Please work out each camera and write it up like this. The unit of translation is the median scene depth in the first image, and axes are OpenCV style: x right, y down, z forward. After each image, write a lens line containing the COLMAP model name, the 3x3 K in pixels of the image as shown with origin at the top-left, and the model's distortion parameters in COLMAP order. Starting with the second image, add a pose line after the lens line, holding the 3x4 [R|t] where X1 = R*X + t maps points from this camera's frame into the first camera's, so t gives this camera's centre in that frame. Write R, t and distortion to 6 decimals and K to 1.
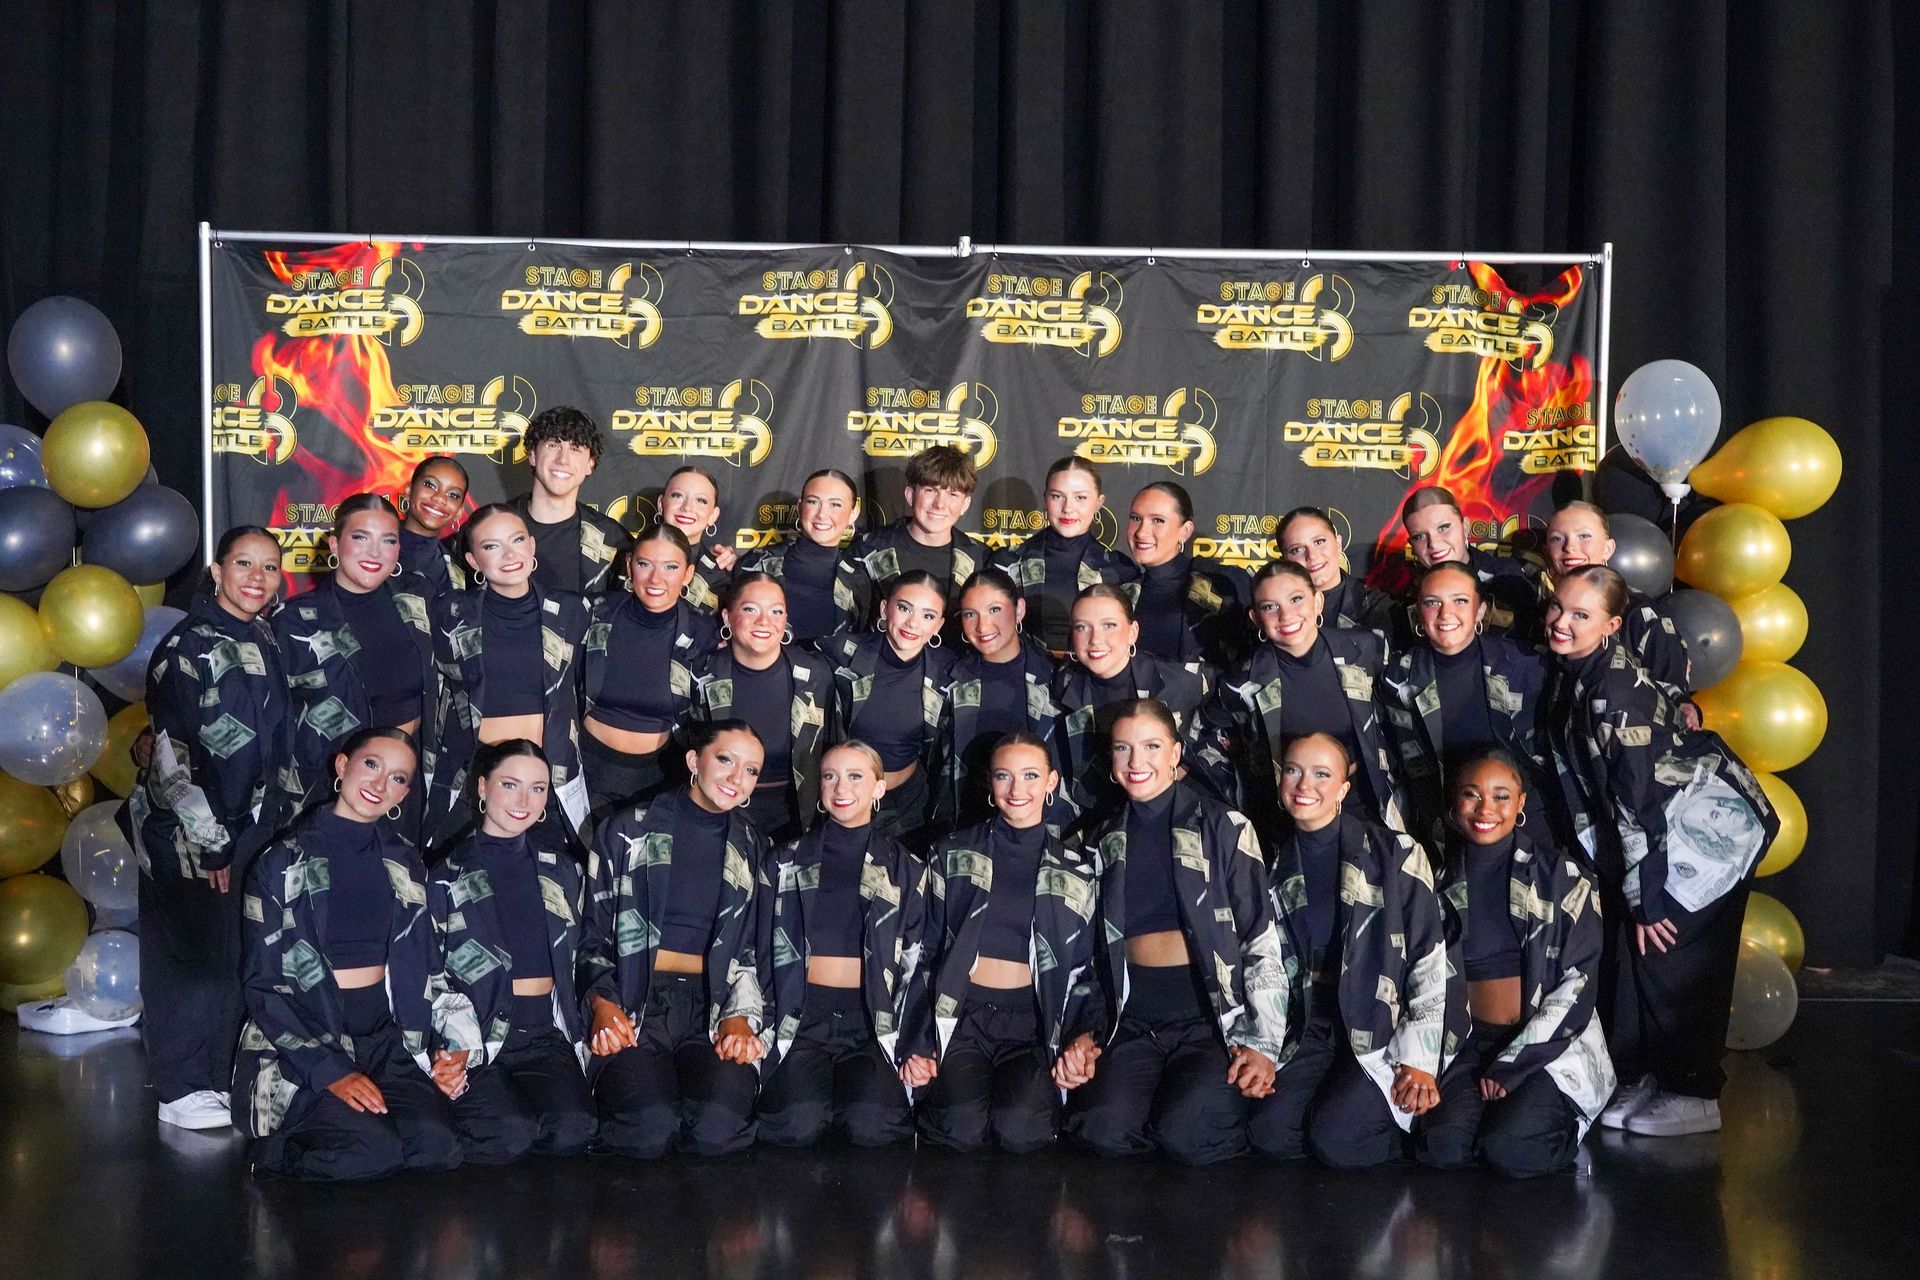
lens RADIAL K [[4182.3, 0, 970.1], [0, 4182.3, 648.9], [0, 0, 1]] dist [0.164821, 0.000000]
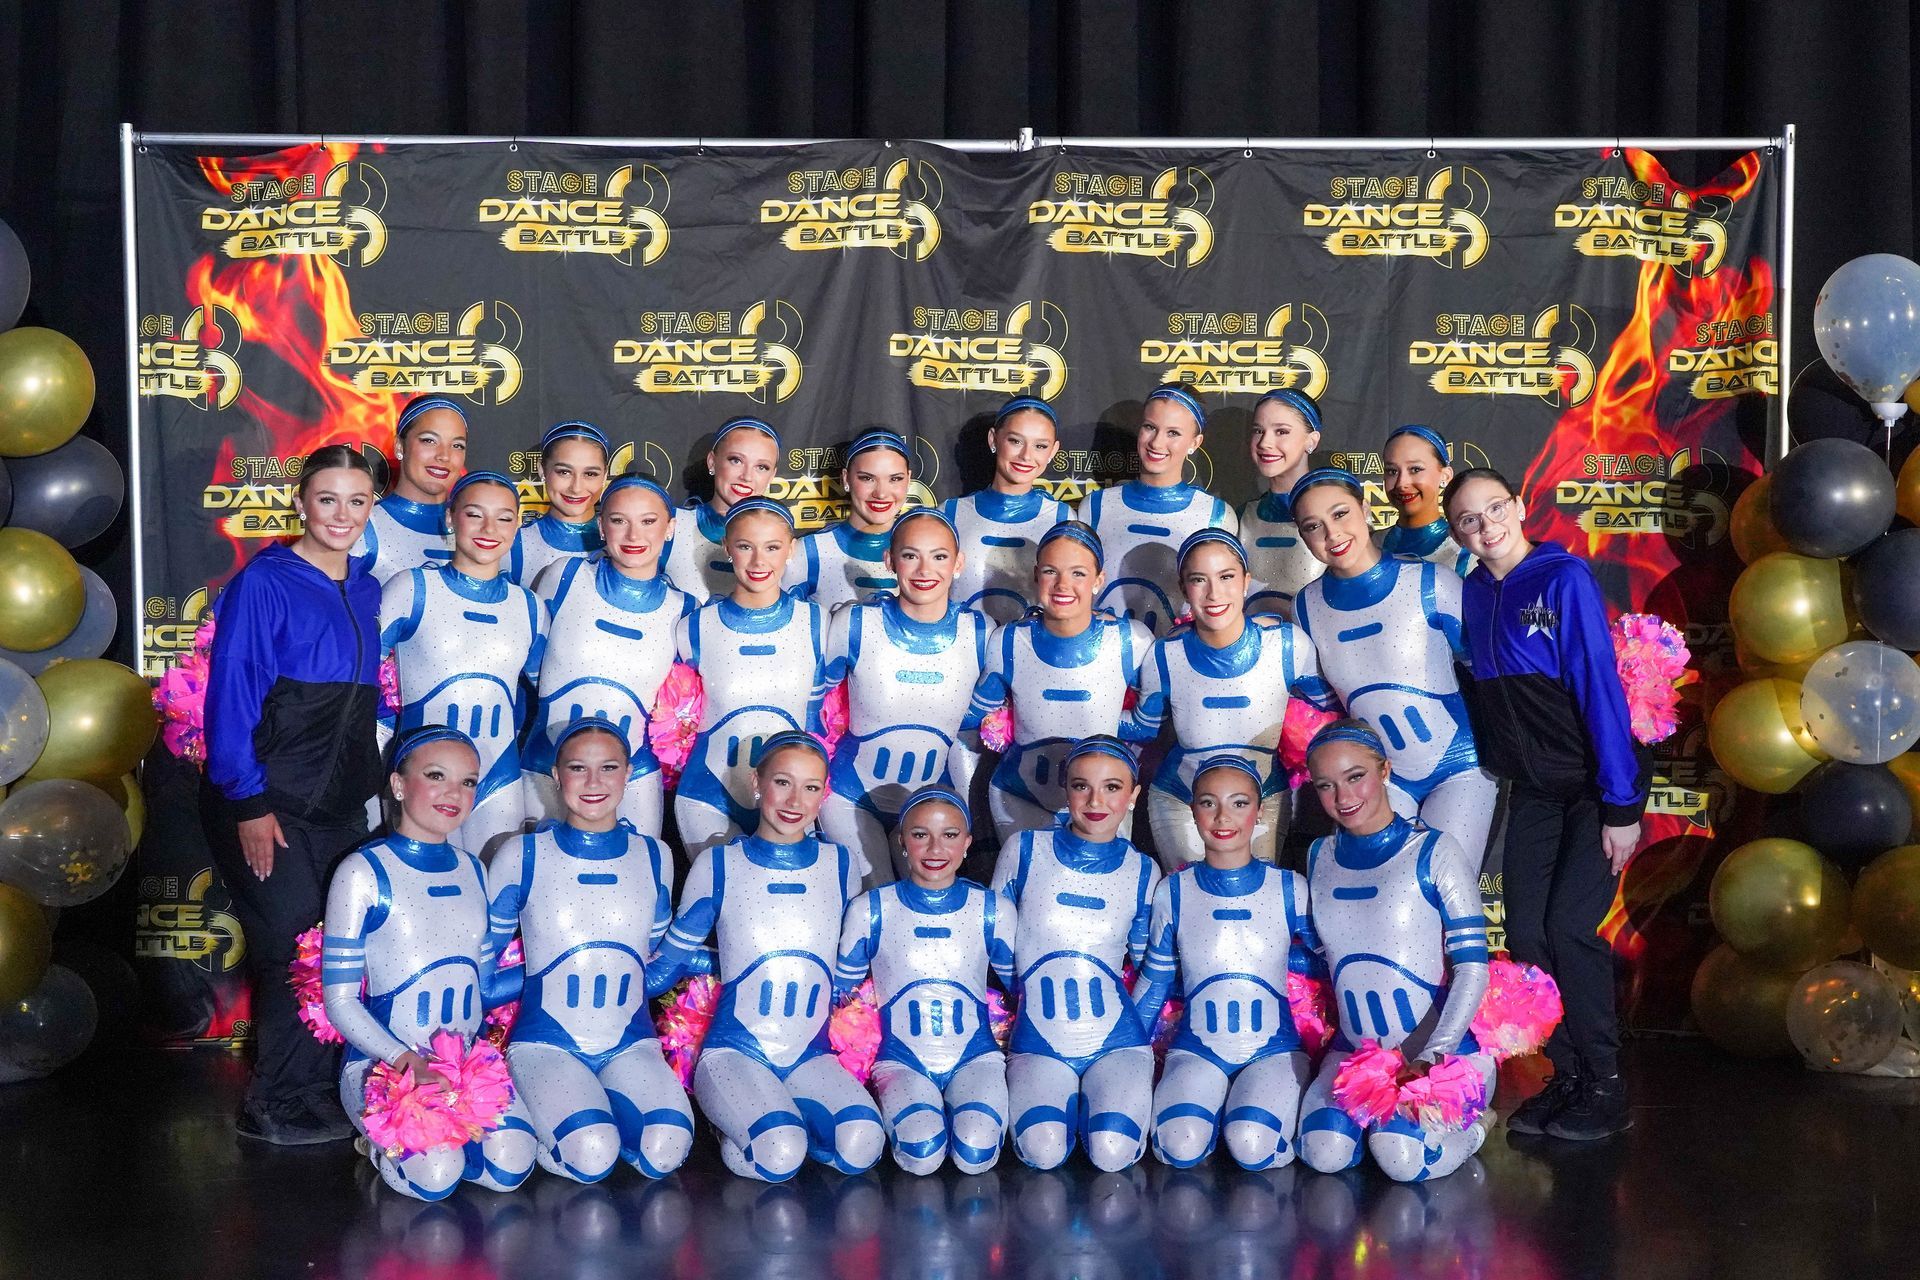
lens RADIAL K [[4182.3, 0, 949.4], [0, 4182.3, 634.9], [0, 0, 1]] dist [0.164821, 0.000000]
pose [[0.999637, -0.014427, -0.022741, 0.000921], [0.014440, 0.999896, 0.000388, 0.003242], [0.022733, -0.000716, 0.999741, 0.155142]]
